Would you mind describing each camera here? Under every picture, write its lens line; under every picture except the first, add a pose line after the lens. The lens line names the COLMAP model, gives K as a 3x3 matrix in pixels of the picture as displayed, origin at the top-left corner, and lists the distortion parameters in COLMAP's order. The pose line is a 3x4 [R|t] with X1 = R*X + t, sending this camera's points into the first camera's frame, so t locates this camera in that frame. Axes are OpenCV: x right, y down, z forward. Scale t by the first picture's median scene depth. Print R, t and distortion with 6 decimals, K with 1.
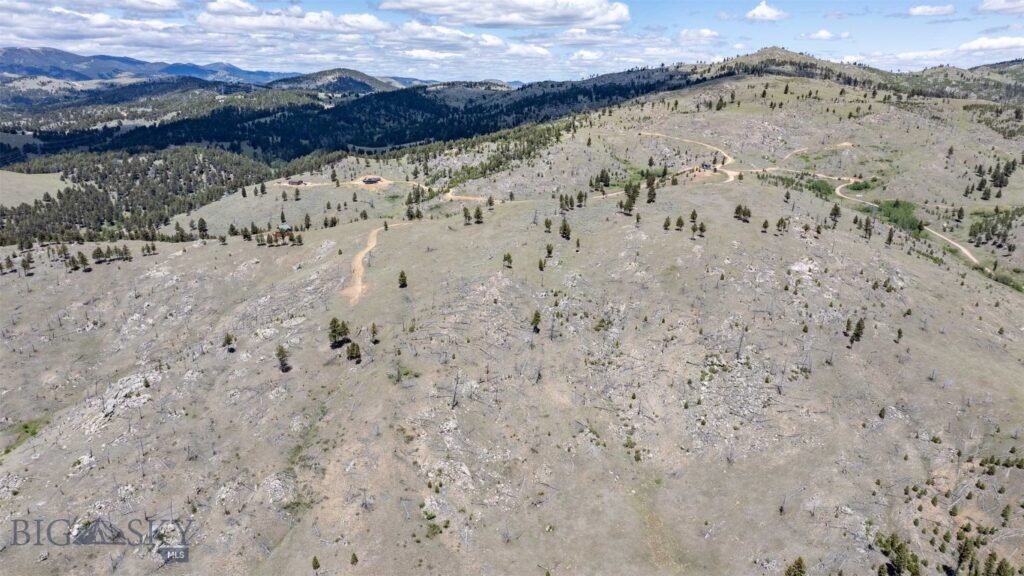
lens RADIAL K [[722.0, 0, 515.2], [0, 722.0, 278.7], [0, 0, 1]] dist [-0.051386, 0.059456]
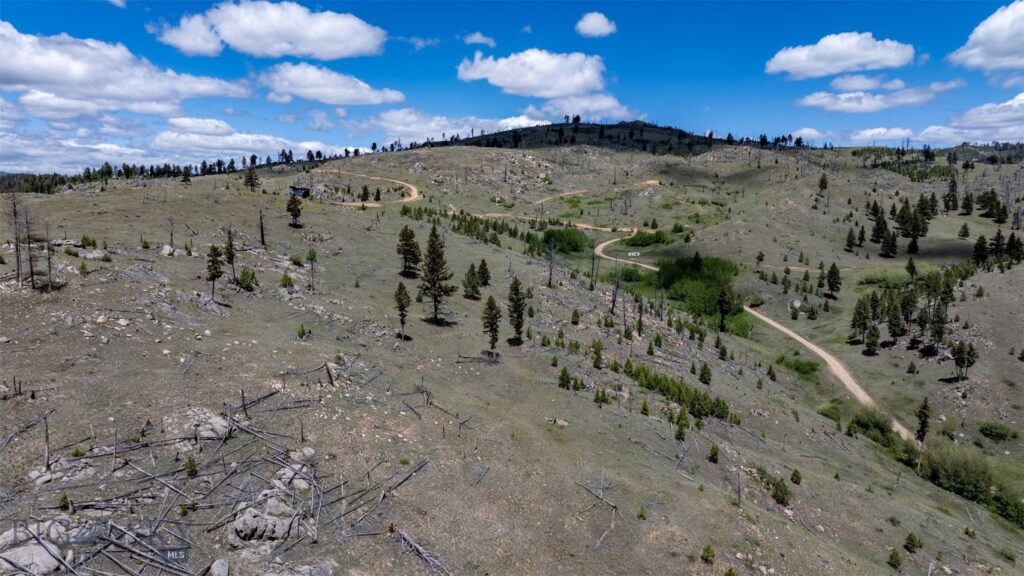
lens RADIAL K [[727.1, 0, 526.5], [0, 727.1, 287.9], [0, 0, 1]] dist [-0.014769, 0.002635]
pose [[0.995182, -0.007695, 0.097746, 0.360207], [0.022930, 0.987536, -0.155711, -0.020673], [-0.095330, 0.157202, 0.982955, 0.534777]]
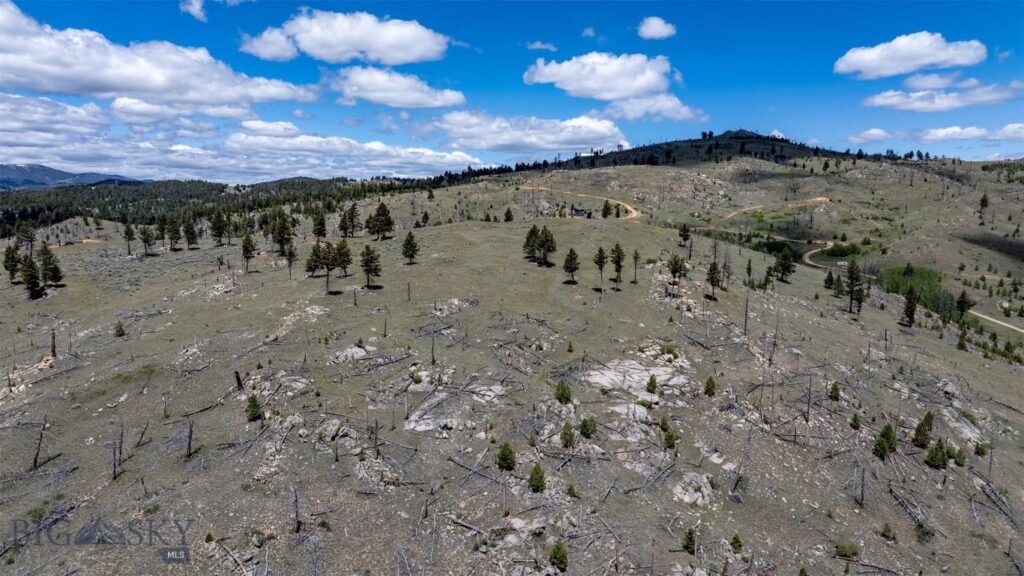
lens RADIAL K [[722.0, 0, 515.2], [0, 722.0, 278.7], [0, 0, 1]] dist [-0.051386, 0.059456]
pose [[0.999982, 0.006067, 0.000053, 0.213175], [-0.005971, 0.985612, -0.168915, -0.003116], [-0.001077, 0.168912, 0.985631, 0.424642]]
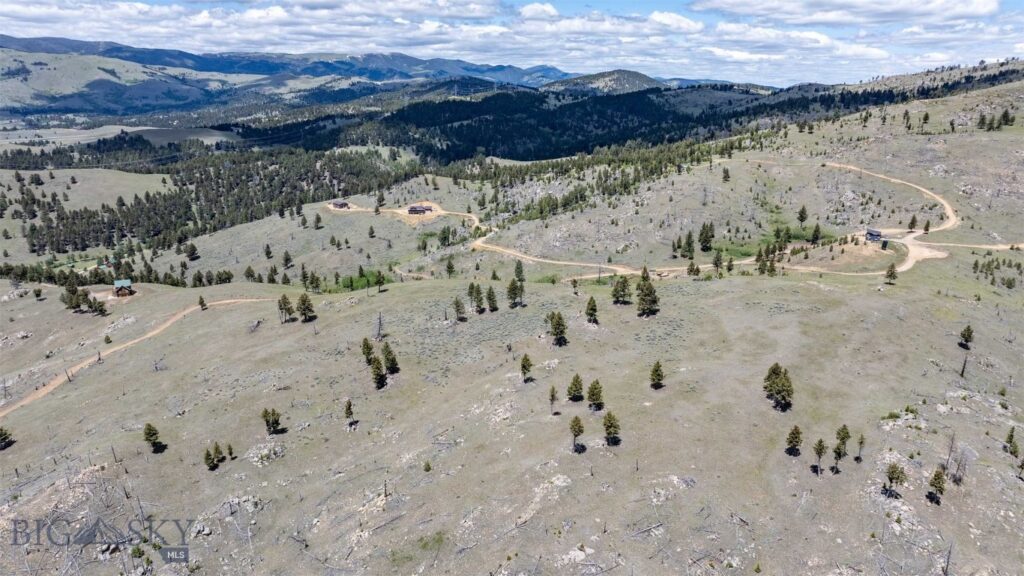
lens RADIAL K [[722.0, 0, 515.2], [0, 722.0, 278.7], [0, 0, 1]] dist [-0.051386, 0.059456]
pose [[0.908426, 0.112880, -0.402517, 0.238200], [-0.114830, 0.993196, 0.019372, -0.100592], [0.401965, 0.028623, 0.915208, 0.379584]]
